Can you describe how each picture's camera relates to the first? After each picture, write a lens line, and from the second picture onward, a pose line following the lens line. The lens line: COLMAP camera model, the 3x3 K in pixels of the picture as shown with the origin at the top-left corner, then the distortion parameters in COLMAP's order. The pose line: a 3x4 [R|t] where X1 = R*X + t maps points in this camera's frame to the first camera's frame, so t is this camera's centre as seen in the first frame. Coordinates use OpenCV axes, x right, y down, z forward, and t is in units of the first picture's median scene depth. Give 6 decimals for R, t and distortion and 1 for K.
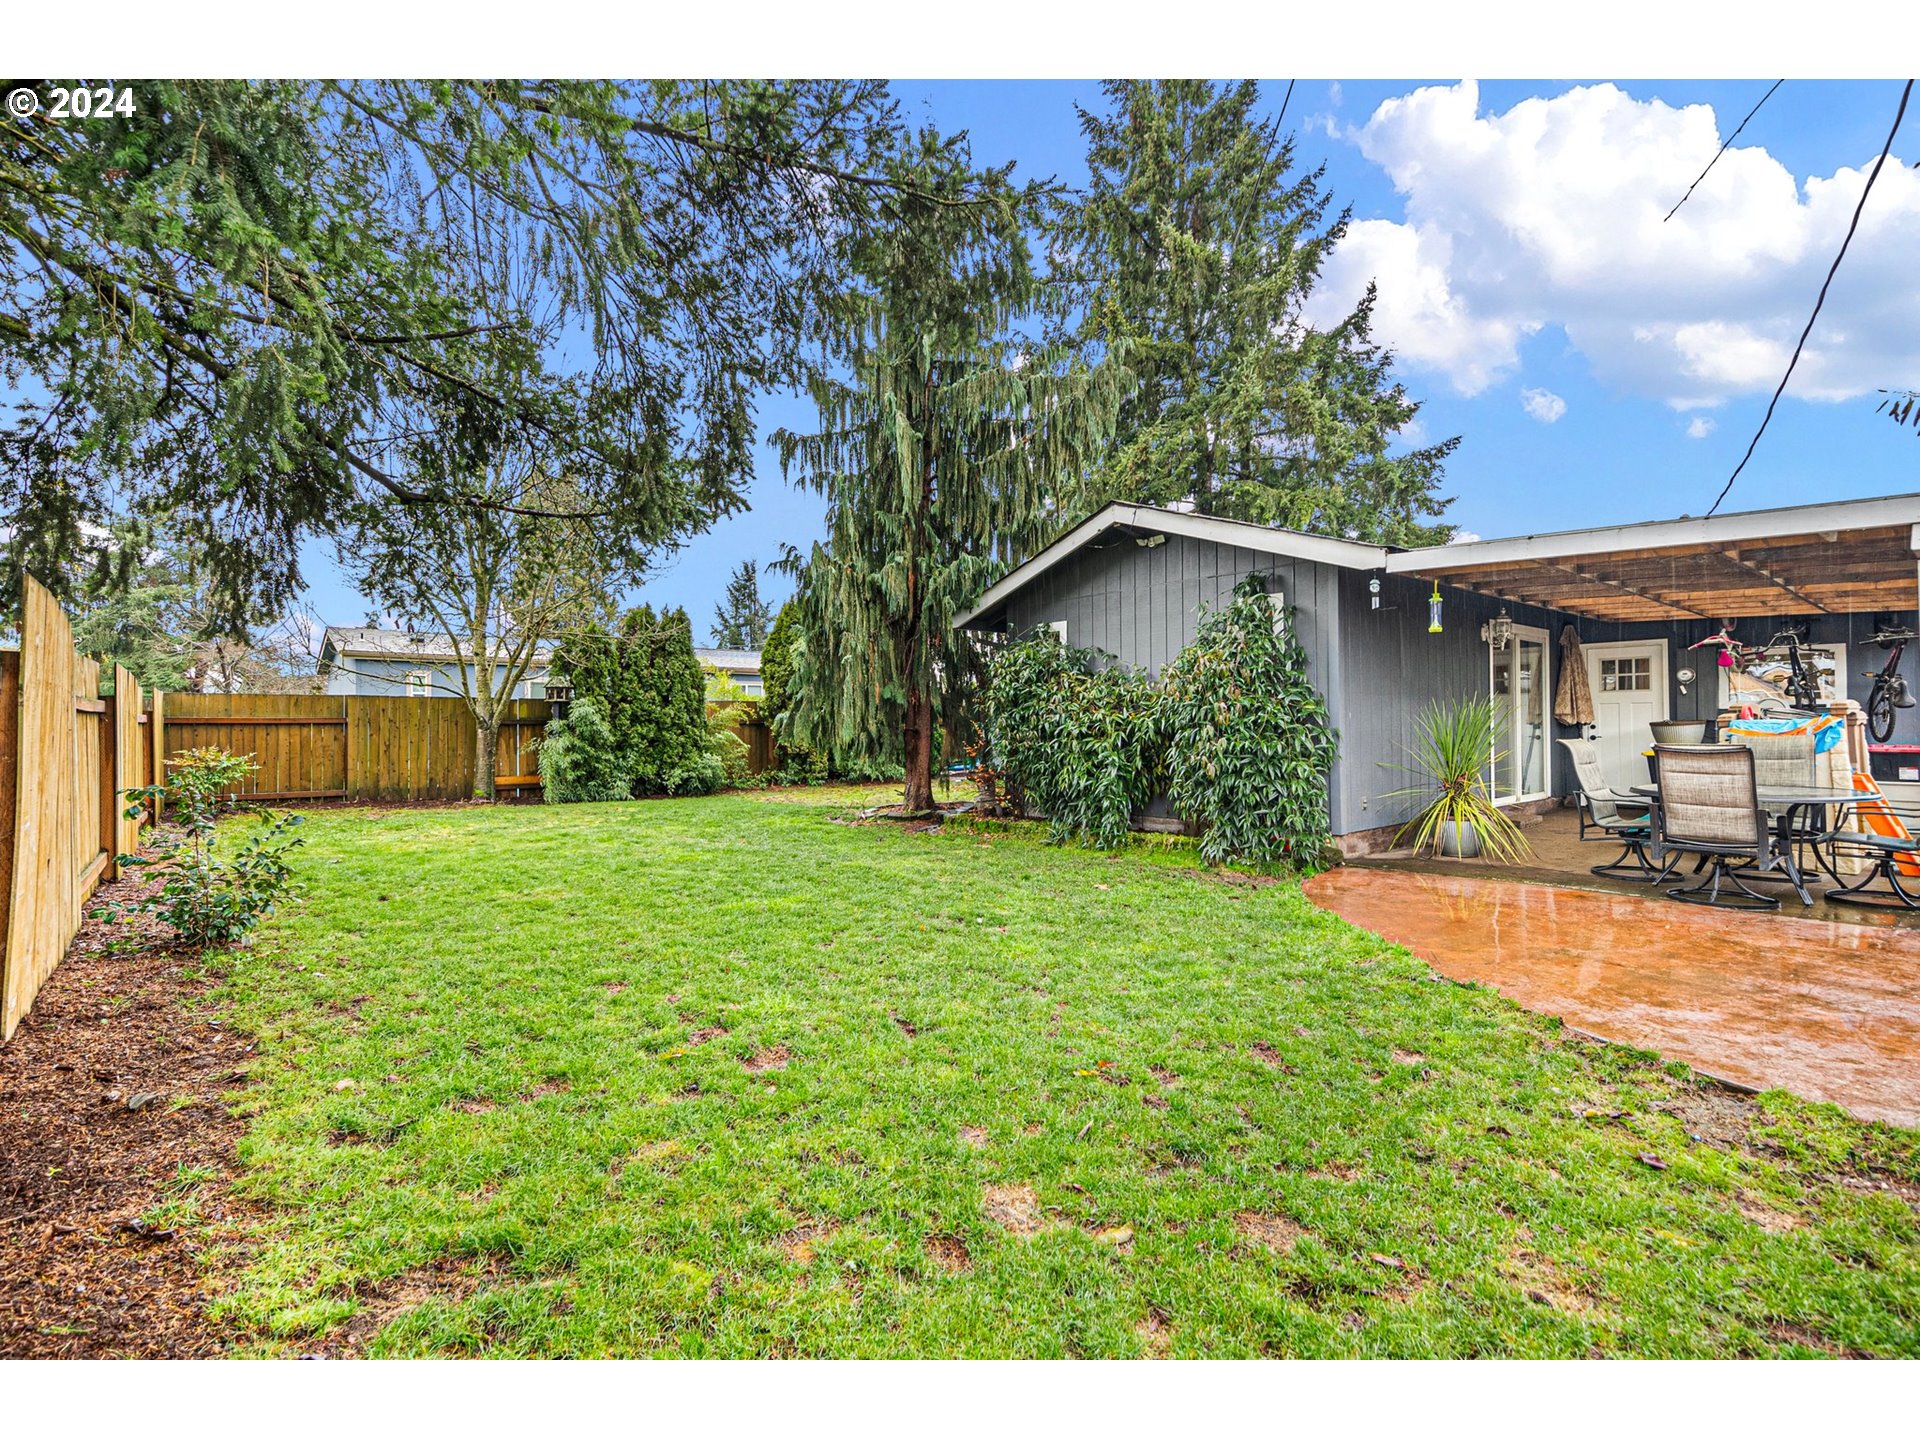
lens RADIAL K [[826.8, 0, 963.7], [0, 826.8, 719.6], [0, 0, 1]] dist [0.022415, -0.008251]
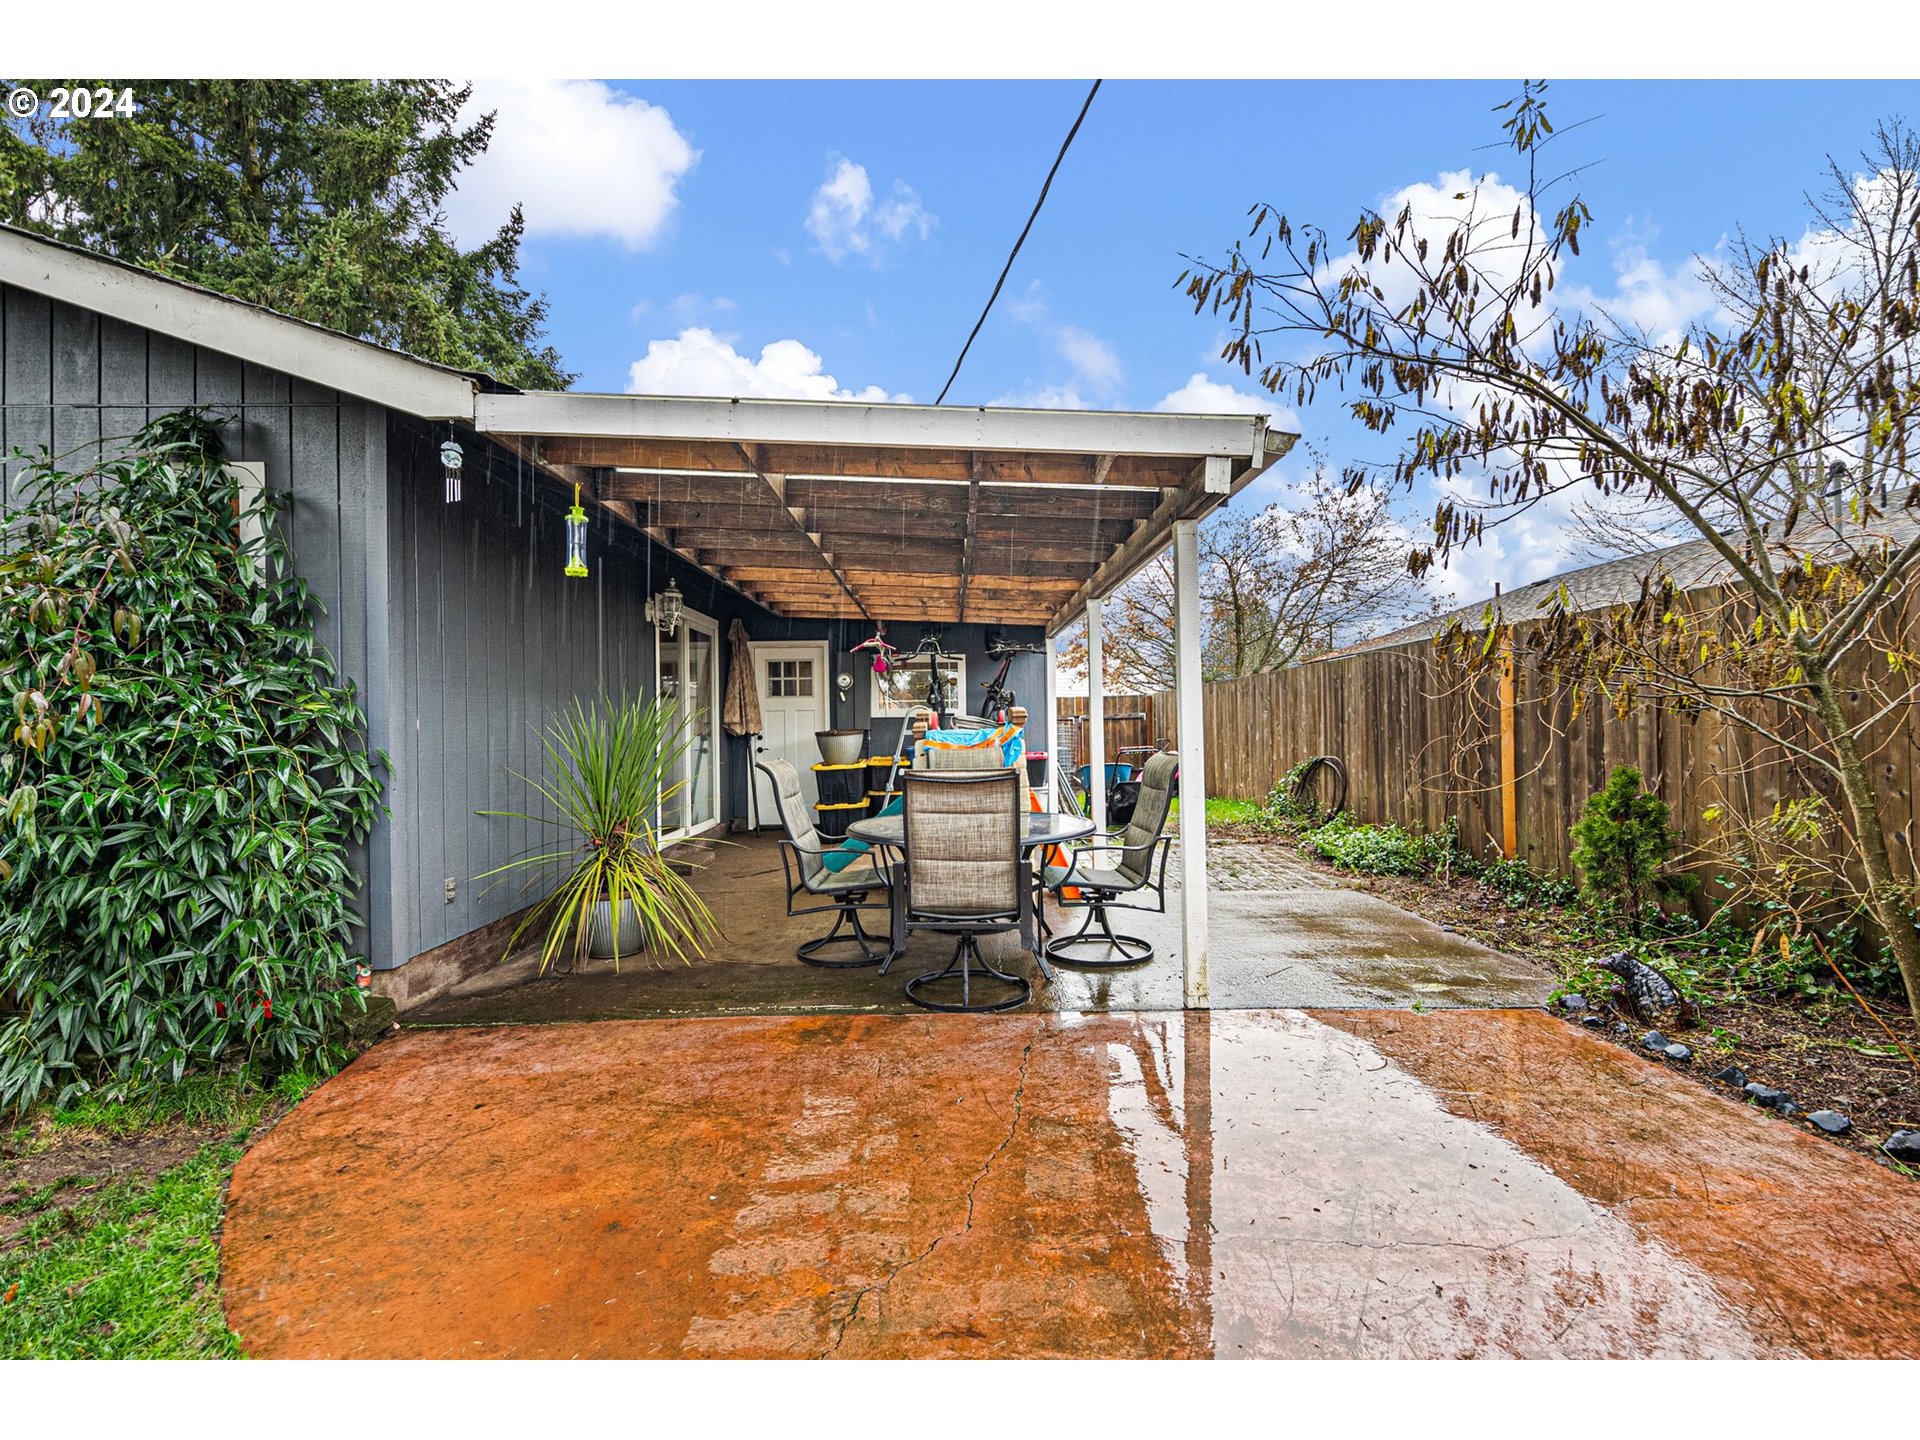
lens RADIAL K [[826.8, 0, 963.7], [0, 826.8, 719.6], [0, 0, 1]] dist [0.022415, -0.008251]
pose [[0.597011, 0.004308, 0.802221, 0.248575], [0.004654, 0.999950, -0.008833, -0.001982], [-0.802219, 0.009007, 0.596962, 0.414913]]
